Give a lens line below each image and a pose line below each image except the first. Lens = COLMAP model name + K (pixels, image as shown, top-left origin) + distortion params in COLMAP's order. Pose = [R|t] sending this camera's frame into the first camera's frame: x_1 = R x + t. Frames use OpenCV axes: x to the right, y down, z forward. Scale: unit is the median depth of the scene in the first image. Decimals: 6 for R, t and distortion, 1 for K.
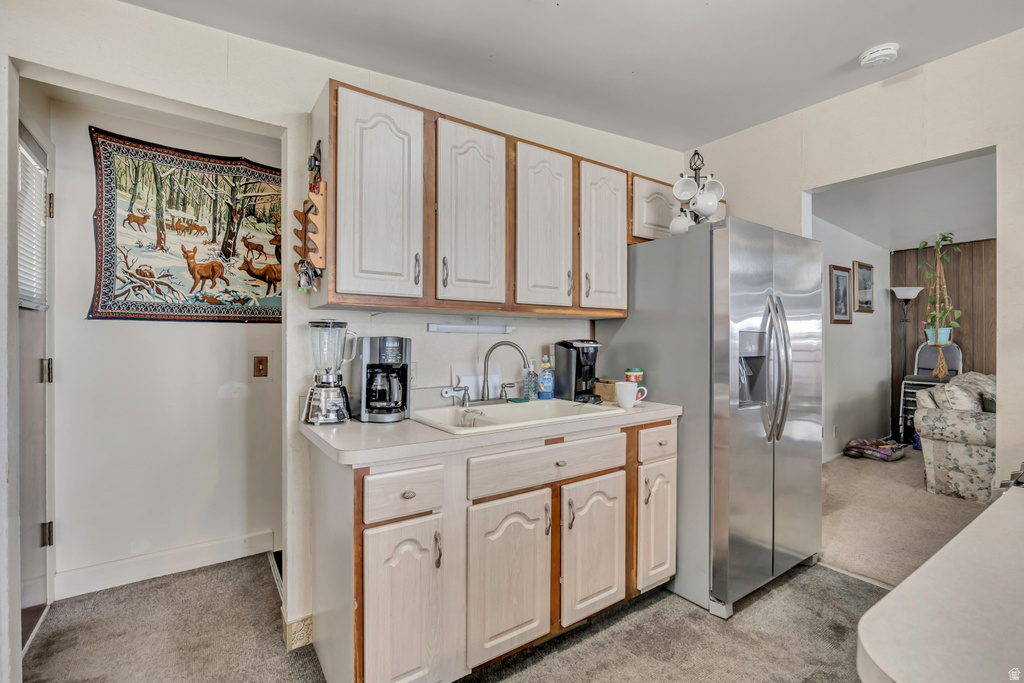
lens RADIAL K [[454.0, 0, 518.8], [0, 454.0, 340.0], [0, 0, 1]] dist [-0.013511, 0.003108]
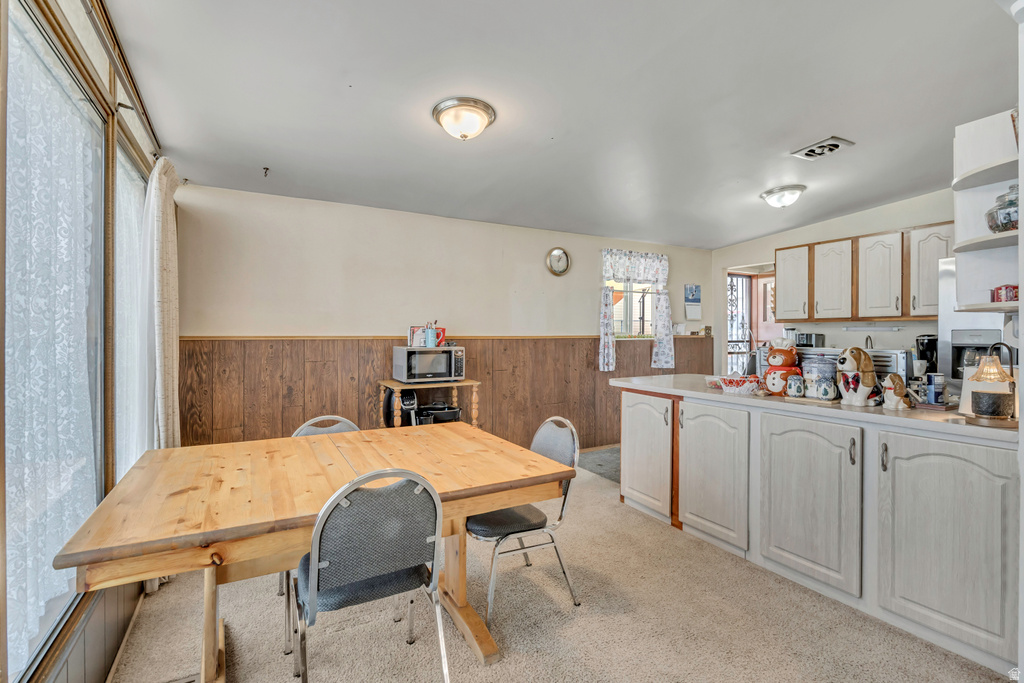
lens RADIAL K [[454.0, 0, 507.5], [0, 454.0, 335.7], [0, 0, 1]] dist [-0.013511, 0.003108]
pose [[-0.099964, -0.005018, -0.994978, 2.046035], [-0.008422, 0.999956, -0.004197, 0.024252], [0.994955, 0.007960, -0.100002, -0.355025]]
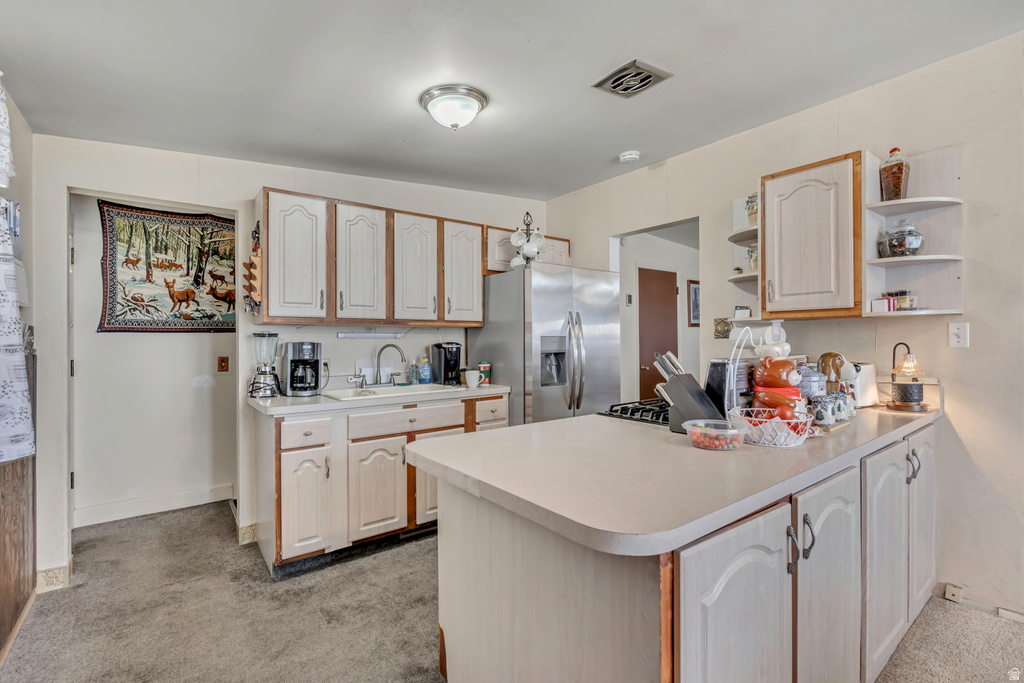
lens RADIAL K [[454.0, 0, 512.8], [0, 454.0, 334.3], [0, 0, 1]] dist [-0.013511, 0.003108]
pose [[0.998863, -0.011981, 0.046147, 0.298999], [0.012766, 0.999778, -0.016753, 0.000508], [-0.045936, 0.017324, 0.998794, -0.498726]]
